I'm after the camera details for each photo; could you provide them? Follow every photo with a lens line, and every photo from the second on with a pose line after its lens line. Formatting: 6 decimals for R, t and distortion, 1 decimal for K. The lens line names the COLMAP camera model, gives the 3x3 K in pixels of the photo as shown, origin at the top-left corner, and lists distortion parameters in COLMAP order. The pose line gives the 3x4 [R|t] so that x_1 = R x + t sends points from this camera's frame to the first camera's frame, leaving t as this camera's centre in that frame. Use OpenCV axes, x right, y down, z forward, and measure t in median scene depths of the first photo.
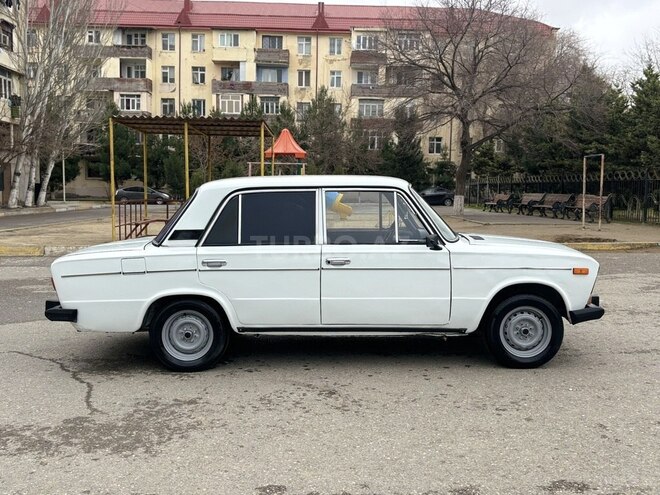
lens RADIAL K [[680.5, 0, 329.6], [0, 680.5, 243.8], [0, 0, 1]] dist [0.032525, 0.000000]
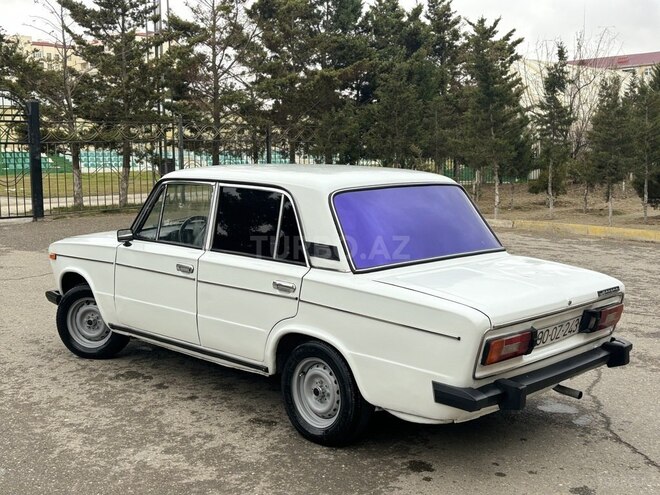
lens RADIAL K [[812.9, 0, 333.2], [0, 812.9, 258.3], [0, 0, 1]] dist [0.042347, 0.000000]
pose [[-0.703752, -0.096008, 0.703928, -0.828610], [0.062819, 0.978536, 0.196266, -0.202614], [-0.707663, 0.182343, -0.682616, 1.874049]]
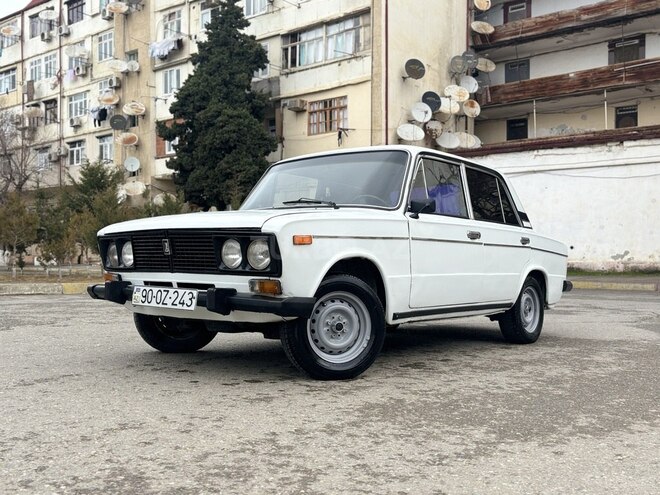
lens RADIAL K [[680.5, 0, 331.5], [0, 680.5, 242.7], [0, 0, 1]] dist [0.032525, 0.000000]
pose [[-0.626231, -0.030418, -0.779044, 0.870686], [-0.076595, 0.996805, 0.022650, 0.001031], [0.775866, 0.073855, -0.626560, 1.757724]]
